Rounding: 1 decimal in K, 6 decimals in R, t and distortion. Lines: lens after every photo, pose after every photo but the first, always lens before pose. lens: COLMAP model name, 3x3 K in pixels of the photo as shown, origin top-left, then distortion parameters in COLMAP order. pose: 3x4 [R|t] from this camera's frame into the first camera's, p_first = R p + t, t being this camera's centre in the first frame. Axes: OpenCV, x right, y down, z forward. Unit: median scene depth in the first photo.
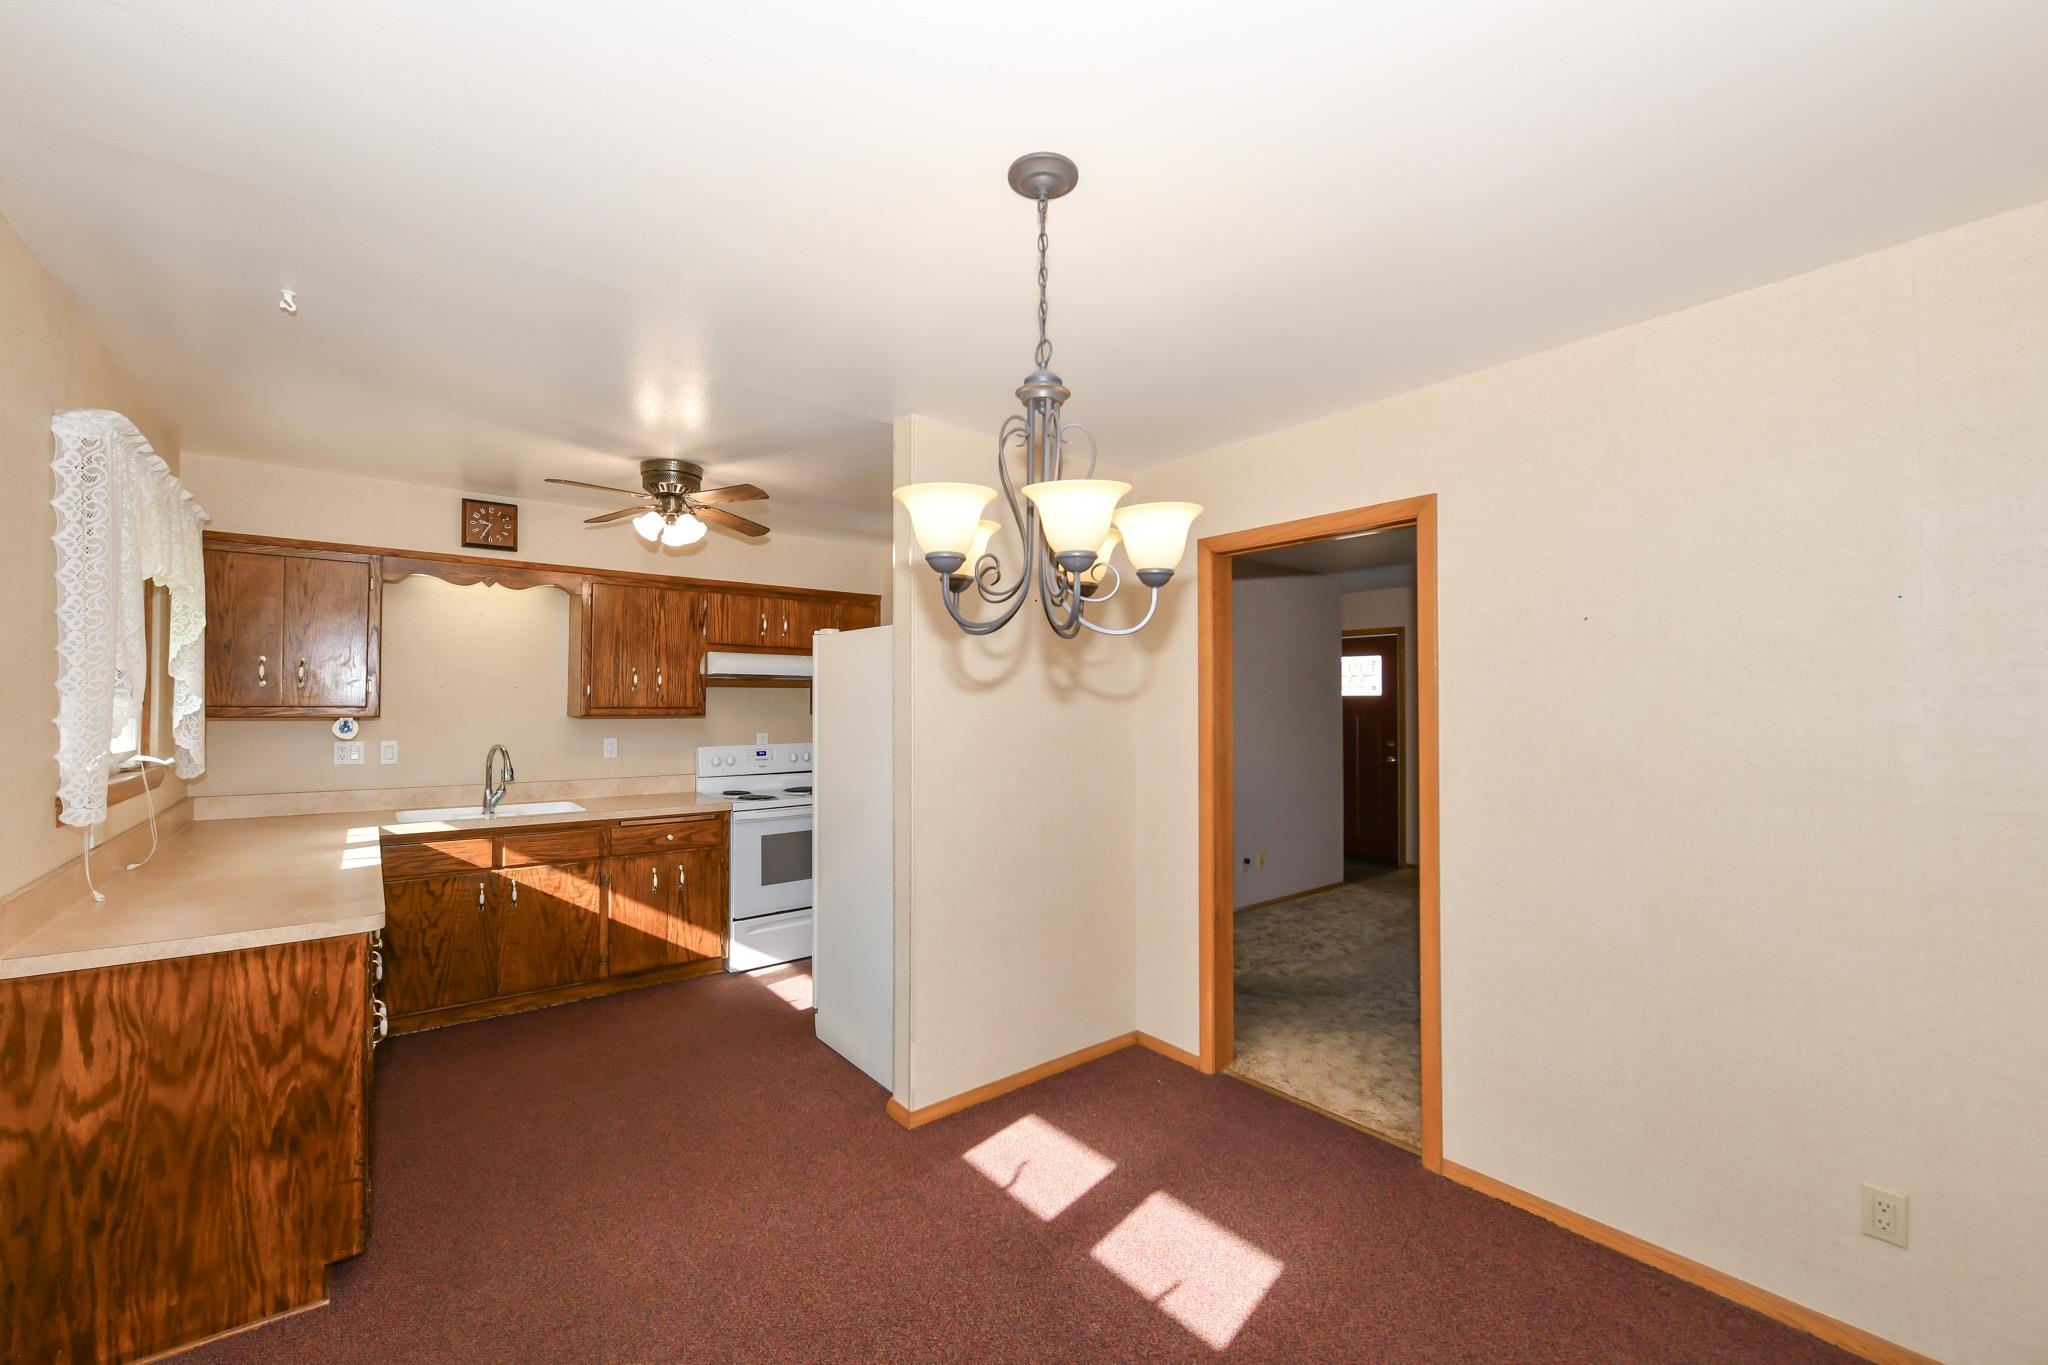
lens RADIAL K [[827.8, 0, 1022.6], [0, 827.8, 682.3], [0, 0, 1]] dist [-0.008748, -0.000136]
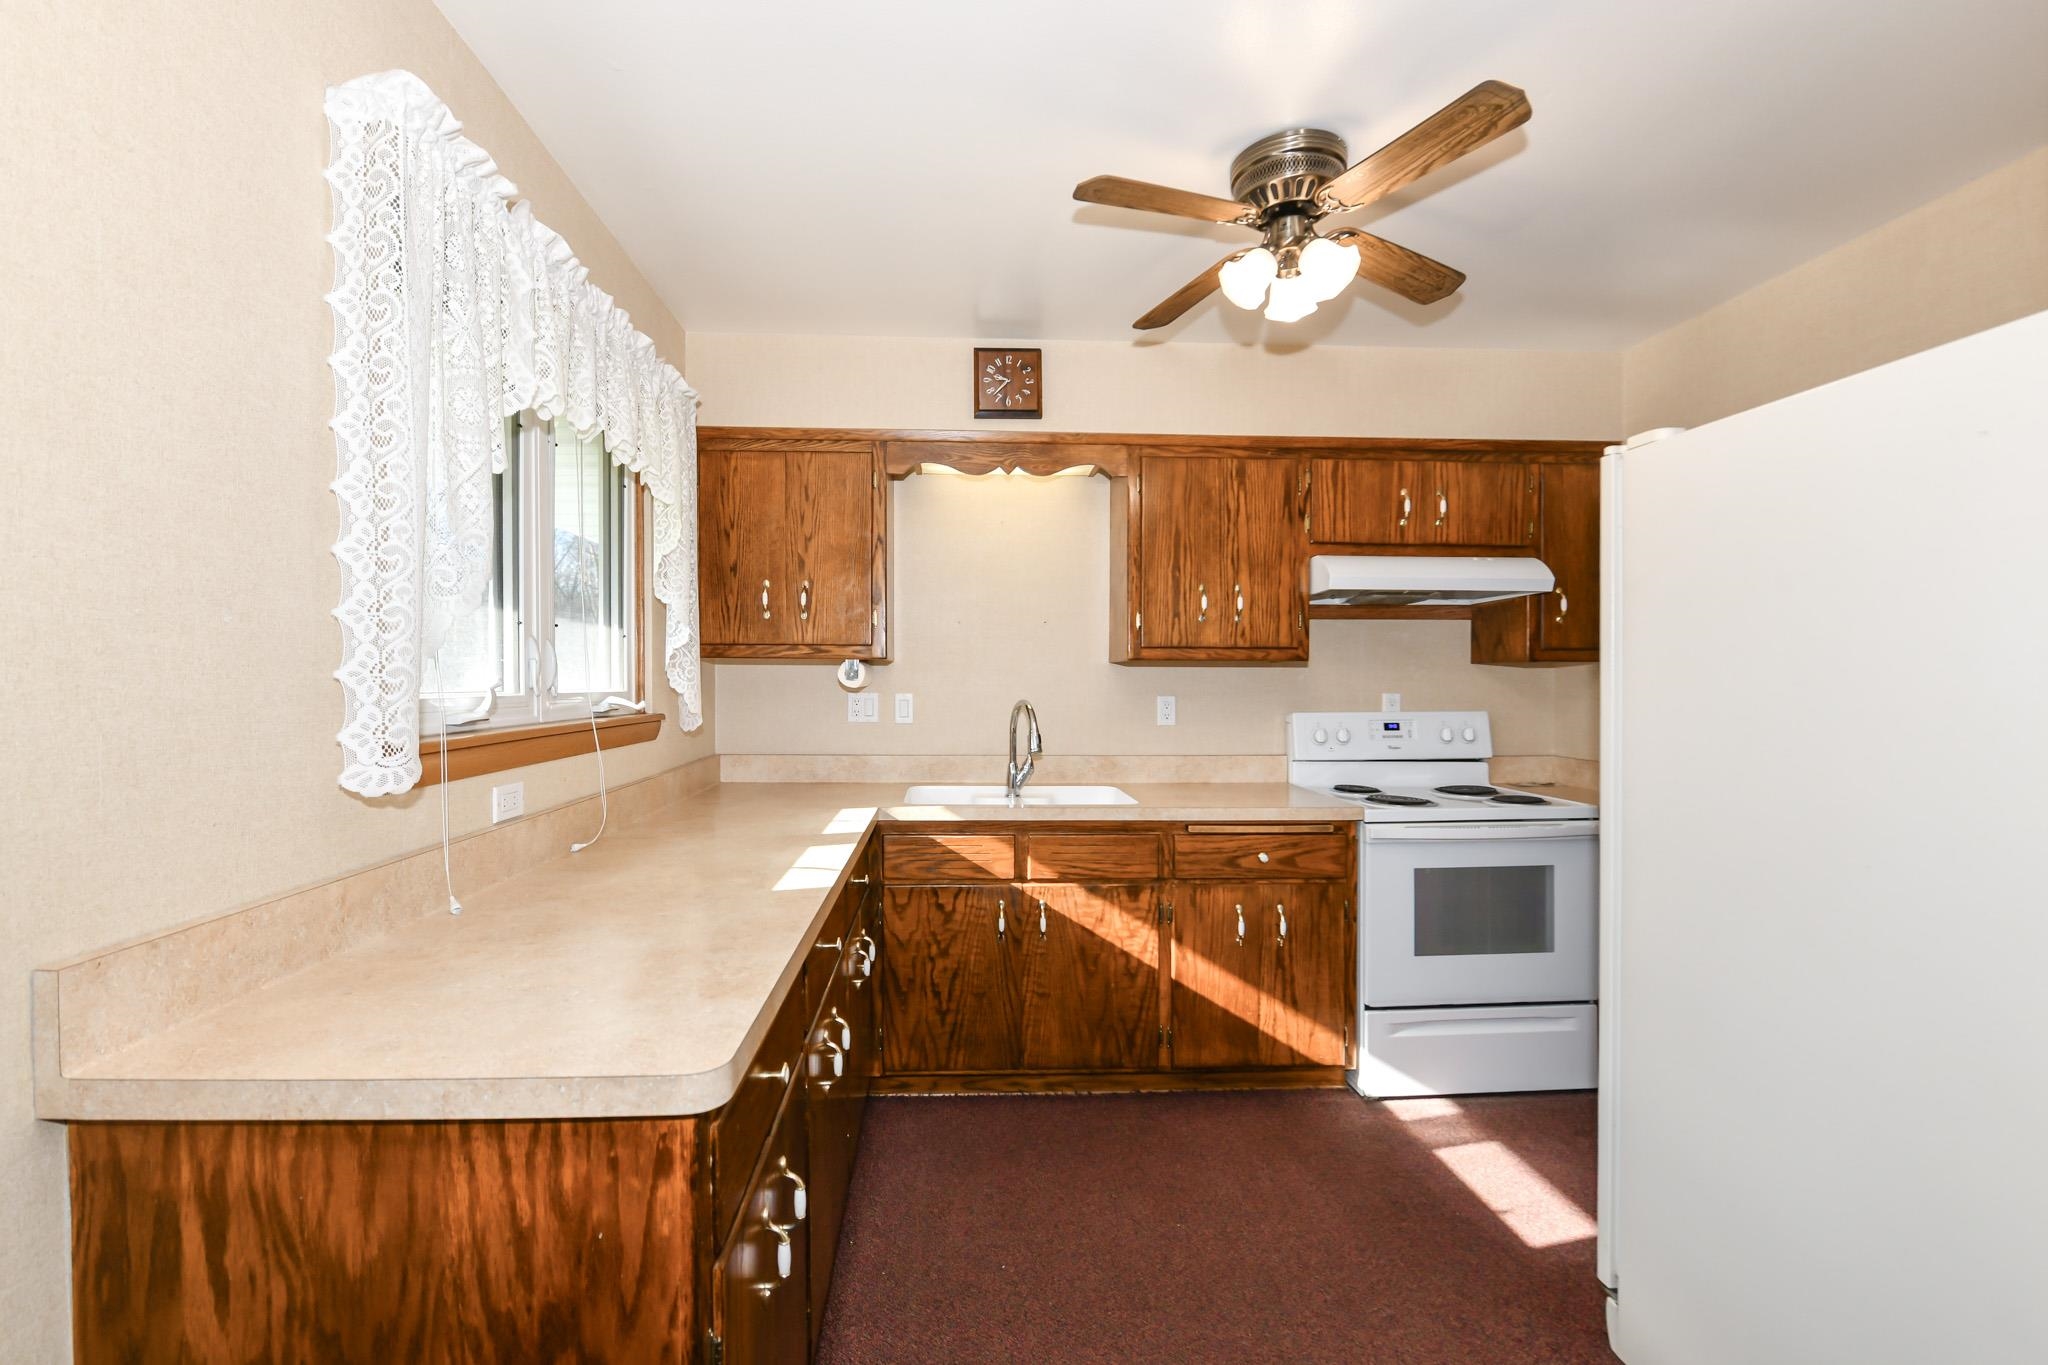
lens RADIAL K [[877.0, 0, 1005.5], [0, 877.0, 685.4], [0, 0, 1]] dist [-0.013441, -0.000604]
pose [[0.818047, 0.002885, -0.575145, -0.234391], [0.012881, 0.999645, 0.023336, 0.048358], [0.575008, -0.026498, 0.817719, 0.409085]]
